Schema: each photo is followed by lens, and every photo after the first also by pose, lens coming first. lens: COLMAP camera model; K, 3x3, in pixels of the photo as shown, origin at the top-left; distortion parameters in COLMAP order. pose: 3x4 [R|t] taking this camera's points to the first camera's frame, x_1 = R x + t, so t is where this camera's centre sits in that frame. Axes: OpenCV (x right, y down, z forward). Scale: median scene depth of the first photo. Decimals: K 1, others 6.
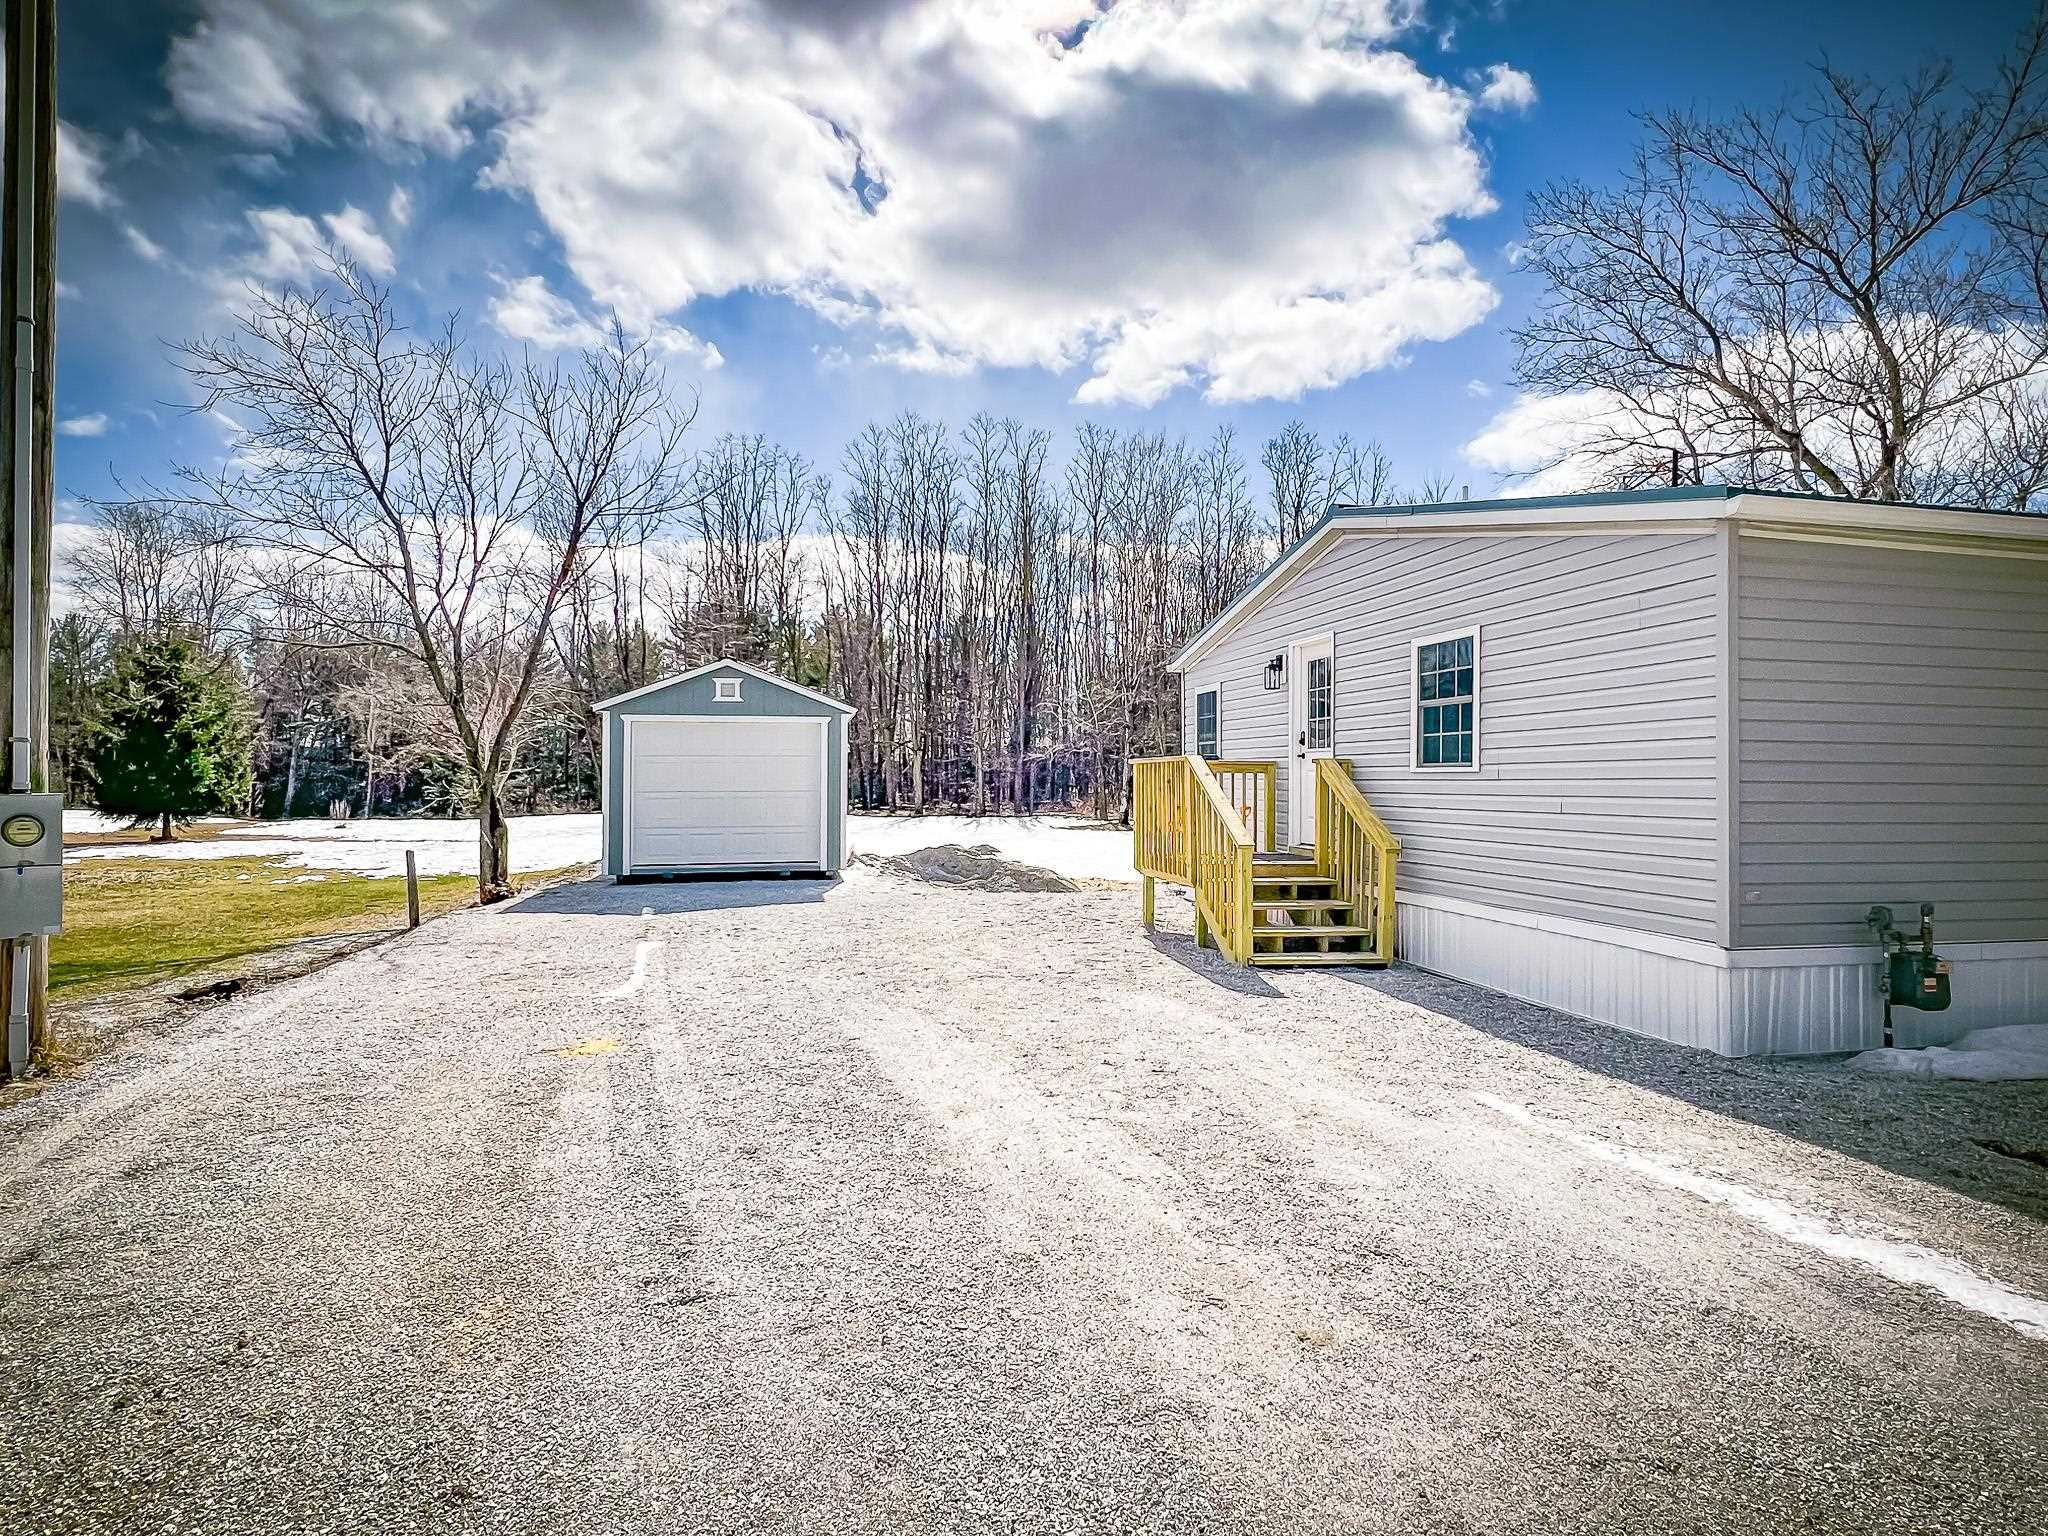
lens RADIAL K [[1168.9, 0, 1015.1], [0, 1168.9, 787.1], [0, 0, 1]] dist [0.001604, 0.000223]
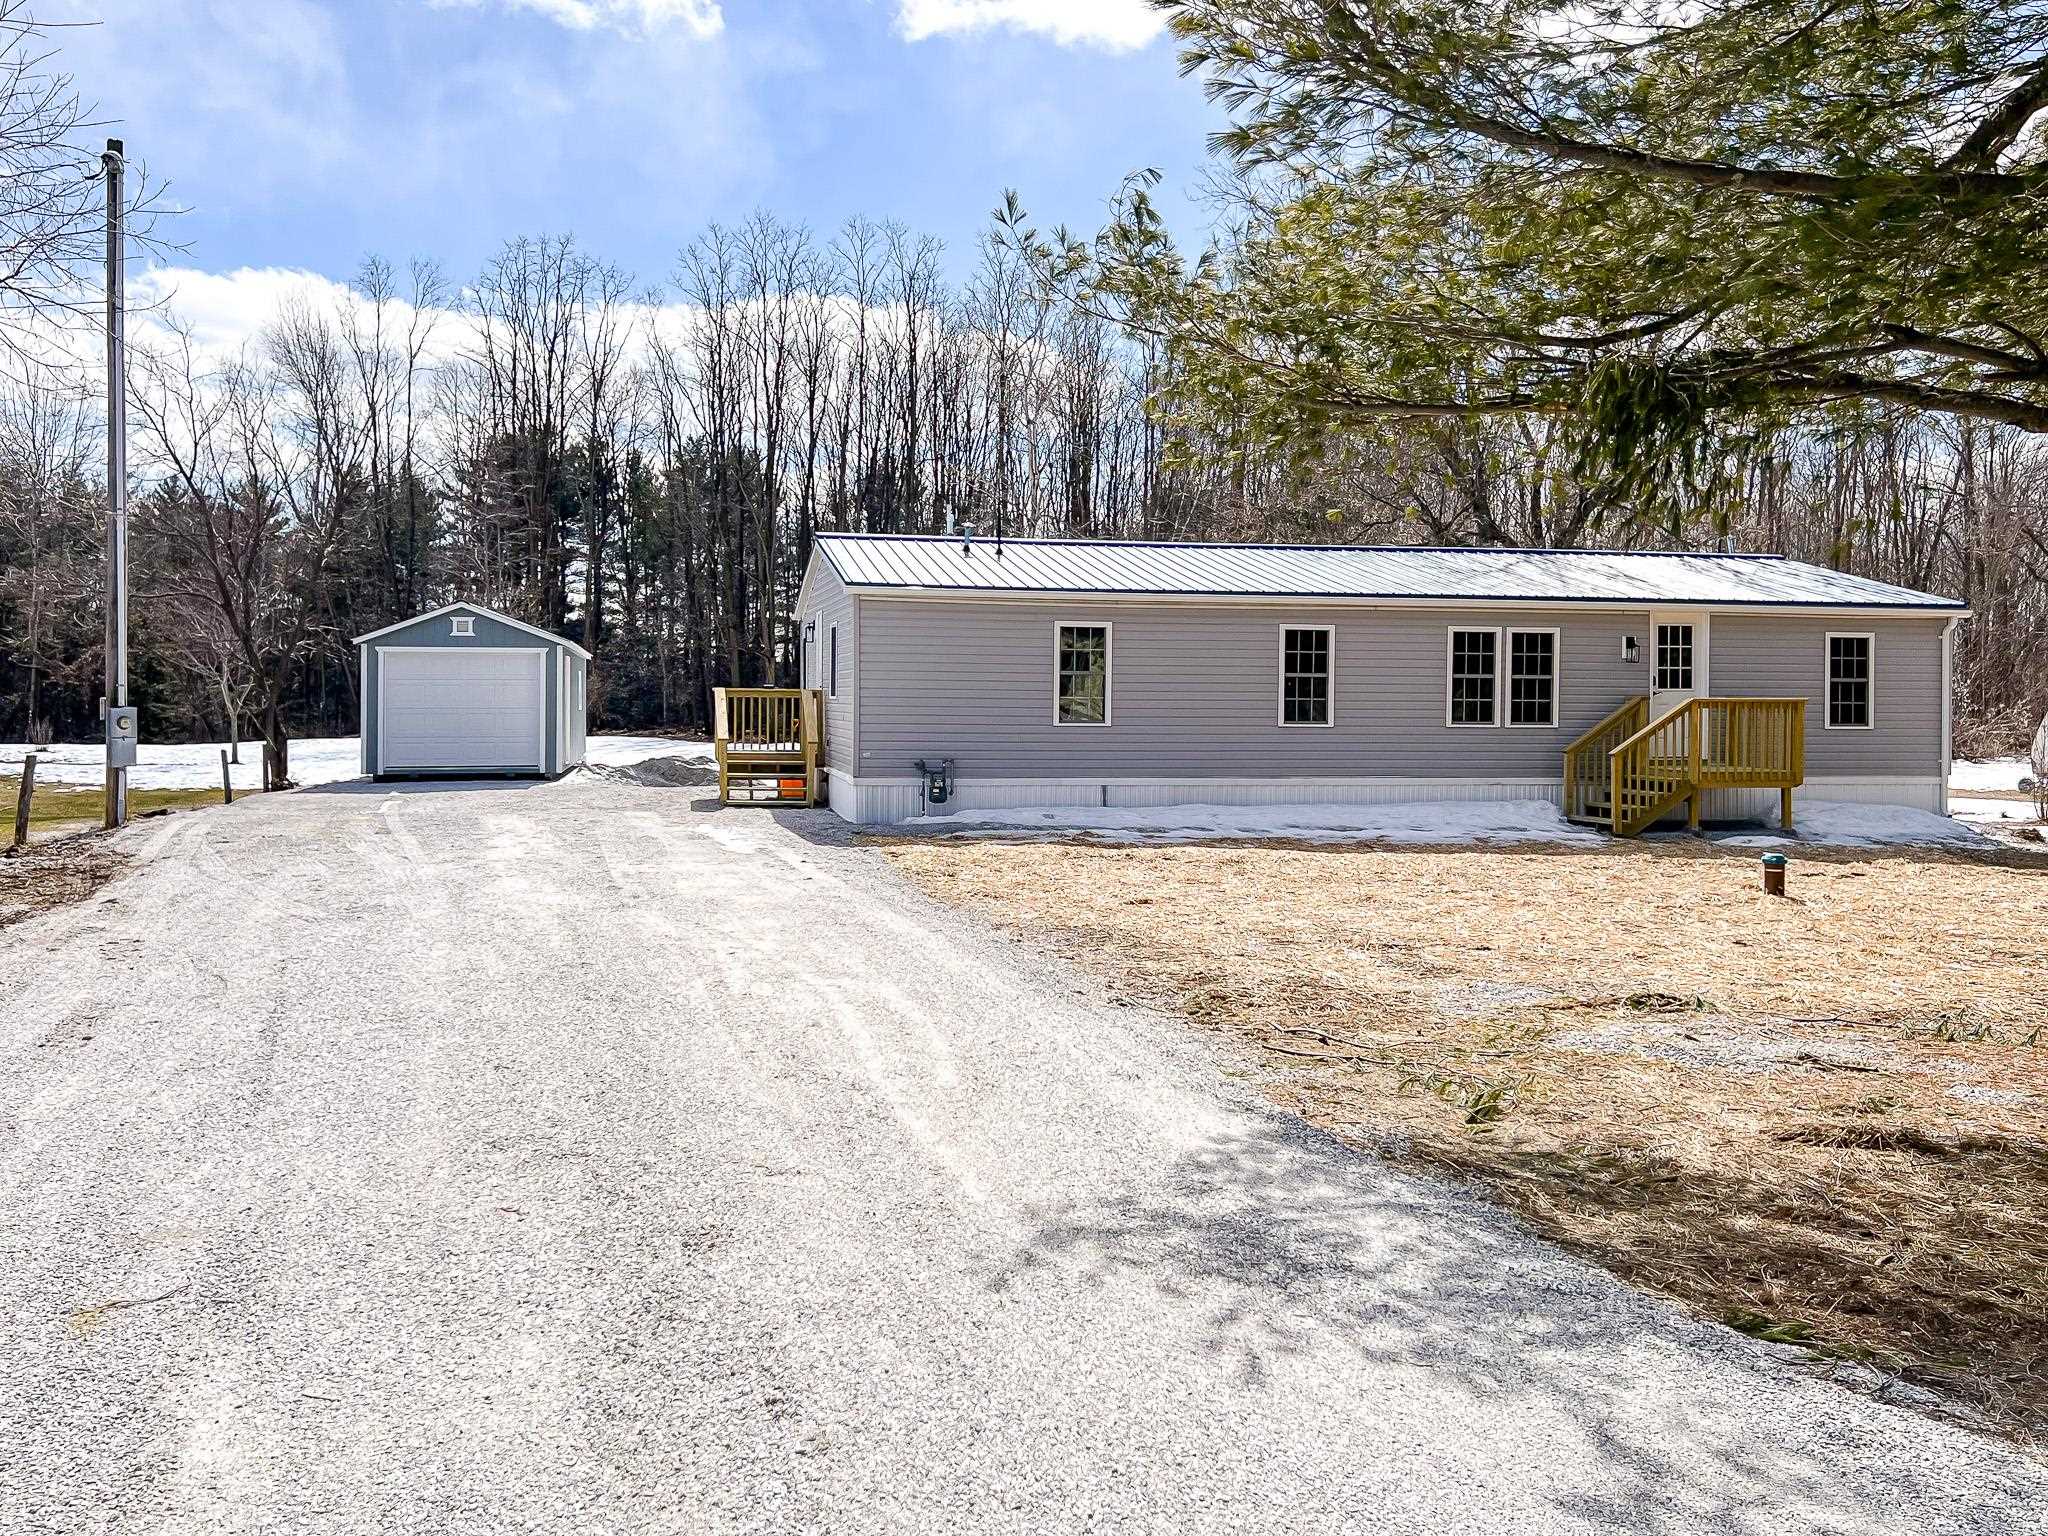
lens RADIAL K [[1719.9, 0, 1030.8], [0, 1719.9, 750.0], [0, 0, 1]] dist [-0.012582, -0.005897]
pose [[0.999340, 0.004049, 0.036096, 0.239662], [-0.004996, 0.999645, 0.026185, -0.002042], [-0.035977, -0.026348, 0.999005, -0.695814]]
